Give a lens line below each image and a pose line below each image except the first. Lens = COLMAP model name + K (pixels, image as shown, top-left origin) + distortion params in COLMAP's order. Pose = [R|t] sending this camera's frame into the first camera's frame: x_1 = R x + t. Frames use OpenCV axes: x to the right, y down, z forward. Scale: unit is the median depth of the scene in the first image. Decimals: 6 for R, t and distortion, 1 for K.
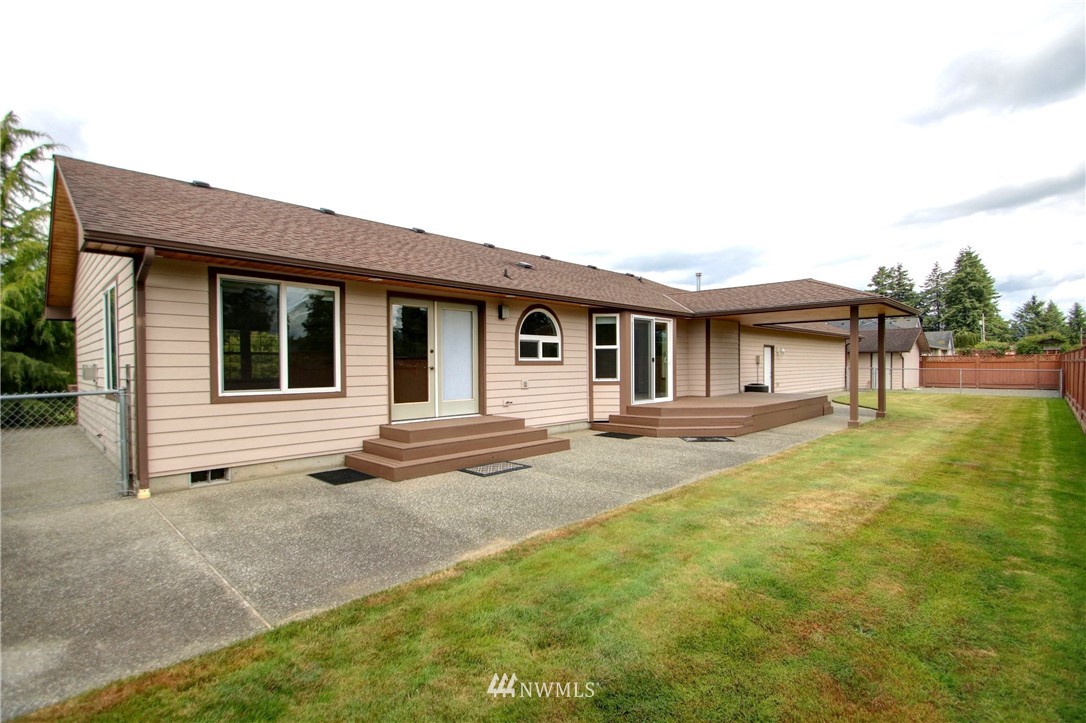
lens RADIAL K [[505.5, 0, 538.6], [0, 505.5, 362.7], [0, 0, 1]] dist [0.005530, -0.000868]
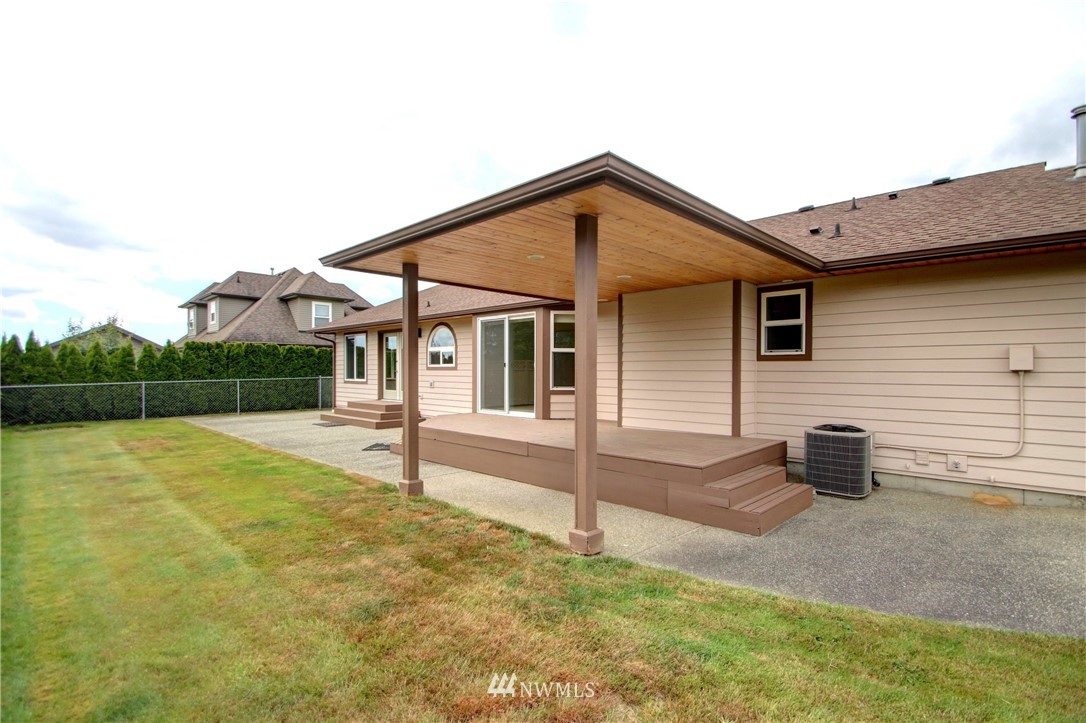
lens RADIAL K [[505.5, 0, 537.5], [0, 505.5, 366.7], [0, 0, 1]] dist [0.005530, -0.000868]
pose [[-0.002135, -0.006574, -0.999976, 0.991848], [-0.006582, 0.999957, -0.006560, 0.002301], [0.999976, 0.006567, -0.002178, 0.972540]]
